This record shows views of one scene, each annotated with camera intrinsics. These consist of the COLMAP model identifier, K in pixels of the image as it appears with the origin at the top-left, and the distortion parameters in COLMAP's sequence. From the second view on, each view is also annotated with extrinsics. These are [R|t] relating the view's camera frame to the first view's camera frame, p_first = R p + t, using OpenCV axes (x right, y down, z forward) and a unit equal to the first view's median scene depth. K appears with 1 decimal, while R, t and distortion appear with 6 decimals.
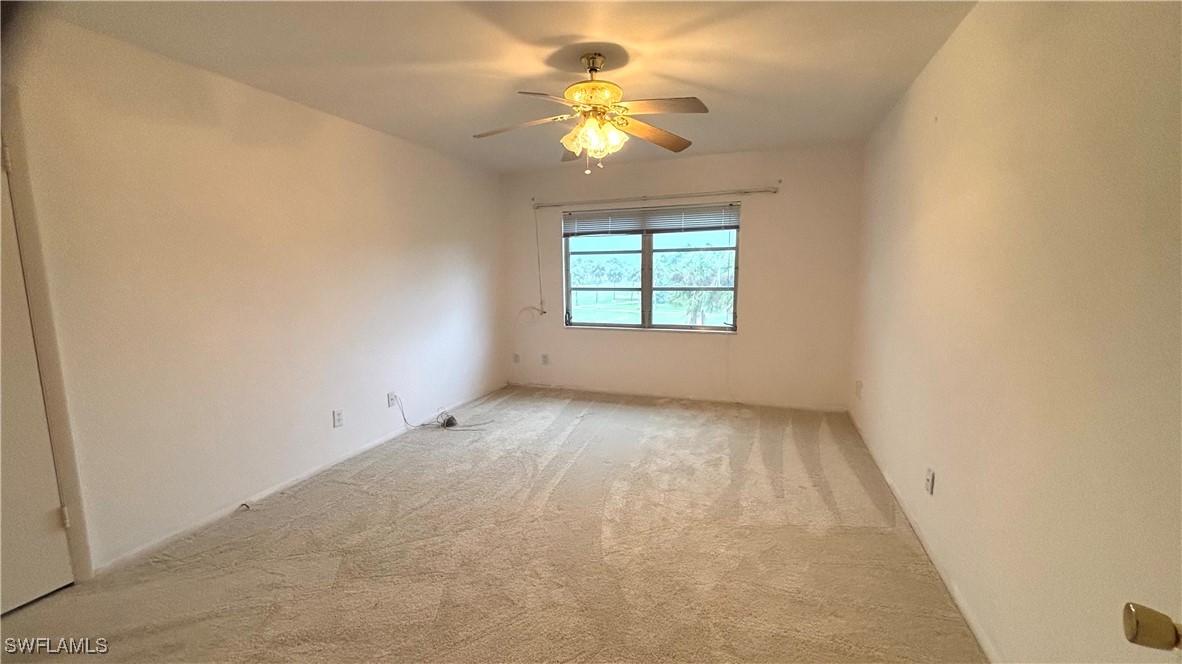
lens RADIAL K [[485.6, 0, 591.0], [0, 485.6, 332.0], [0, 0, 1]] dist [0.002529, -0.000148]
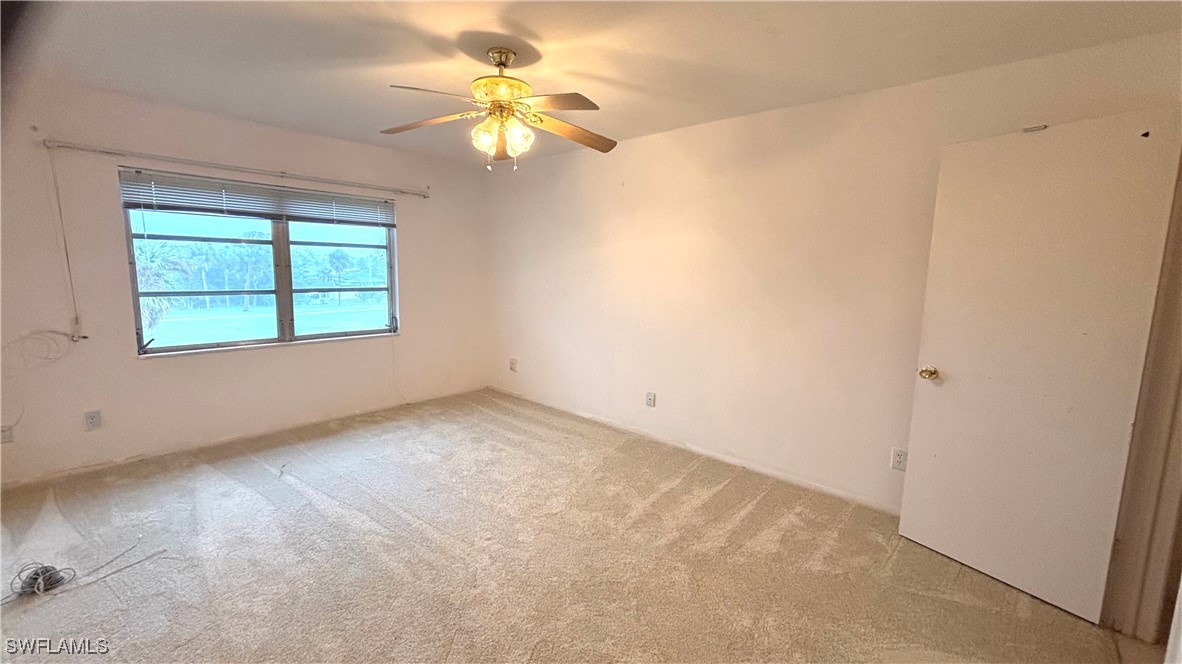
lens RADIAL K [[485.6, 0, 591.0], [0, 485.6, 332.0], [0, 0, 1]] dist [0.002529, -0.000148]
pose [[0.345470, -0.103157, 0.932743, -0.464002], [0.093066, 0.992806, 0.075330, -0.038496], [-0.933803, 0.060782, 0.352586, 0.280904]]
